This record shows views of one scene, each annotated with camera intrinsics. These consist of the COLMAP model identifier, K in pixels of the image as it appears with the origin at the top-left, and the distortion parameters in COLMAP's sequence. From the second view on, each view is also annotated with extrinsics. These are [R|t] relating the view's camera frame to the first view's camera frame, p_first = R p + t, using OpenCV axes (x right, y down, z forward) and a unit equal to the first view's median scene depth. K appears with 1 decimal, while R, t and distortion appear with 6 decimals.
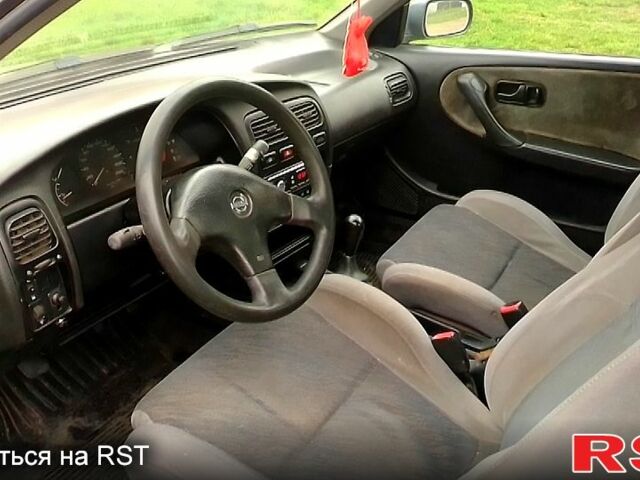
lens RADIAL K [[651.2, 0, 320.0], [0, 651.2, 240.0], [0, 0, 1]] dist [0.116686, -0.225419]
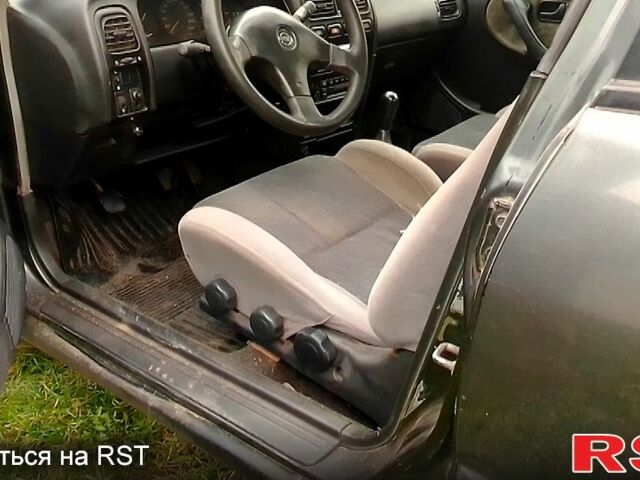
lens RADIAL K [[651.2, 0, 320.0], [0, 651.2, 240.0], [0, 0, 1]] dist [0.116686, -0.225419]
pose [[0.992429, 0.065069, -0.104163, 0.077919], [-0.065529, 0.997850, -0.000992, 0.269614], [0.103874, 0.007810, 0.994560, -0.167244]]
